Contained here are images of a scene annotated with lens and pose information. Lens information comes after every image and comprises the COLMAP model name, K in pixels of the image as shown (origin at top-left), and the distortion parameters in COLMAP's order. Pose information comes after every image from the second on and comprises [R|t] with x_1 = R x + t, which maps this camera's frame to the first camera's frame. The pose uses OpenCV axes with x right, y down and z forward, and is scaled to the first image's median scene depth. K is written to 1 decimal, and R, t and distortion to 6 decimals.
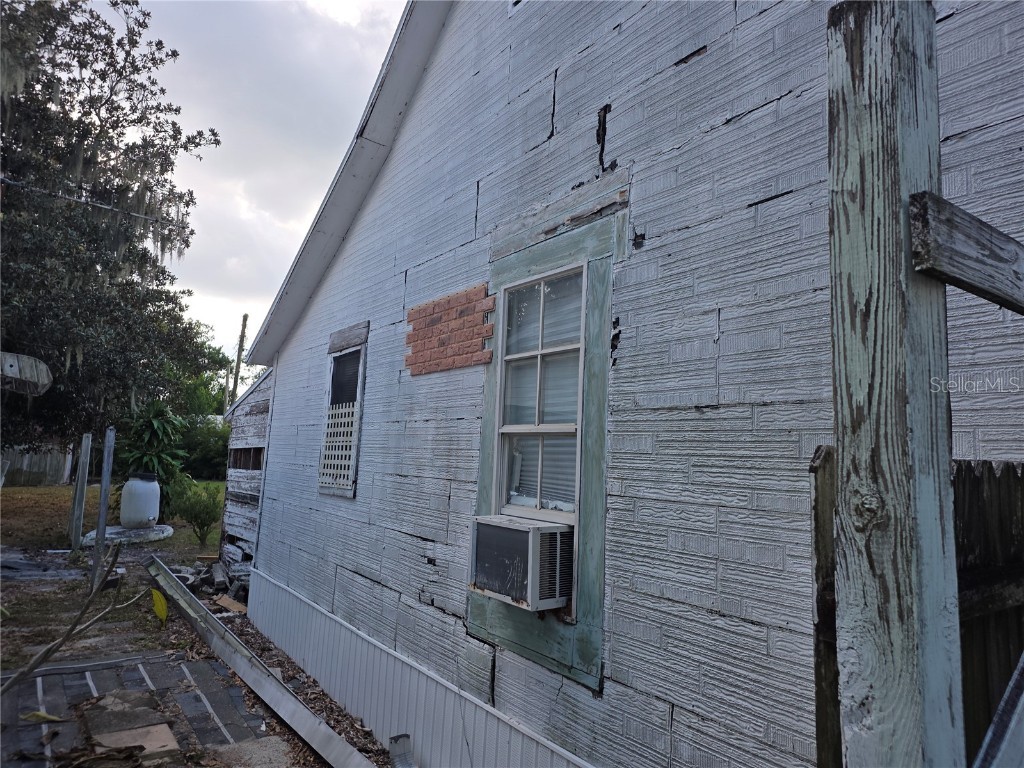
lens RADIAL K [[691.4, 0, 512.0], [0, 691.4, 384.0], [0, 0, 1]] dist [-0.001229, -0.001723]
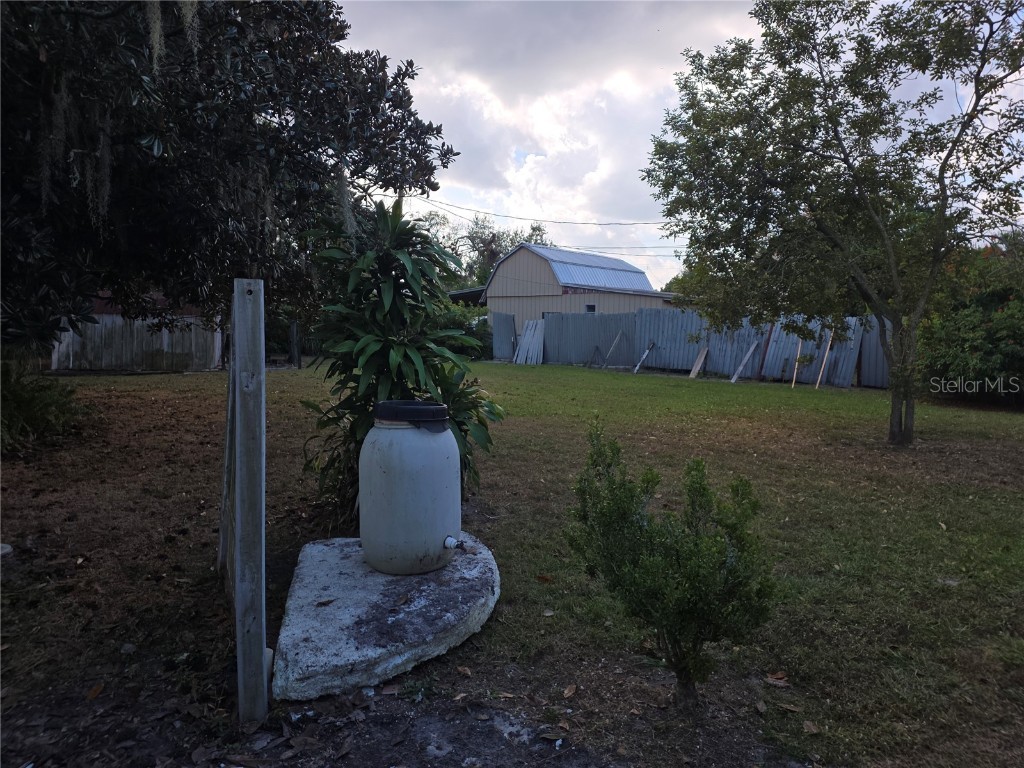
lens RADIAL K [[691.4, 0, 512.0], [0, 691.4, 384.0], [0, 0, 1]] dist [-0.001229, -0.001723]
pose [[0.985265, 0.002977, -0.171010, -0.225323], [0.030180, 0.981134, 0.190958, 0.030052], [0.168352, -0.193306, 0.966587, 0.361486]]
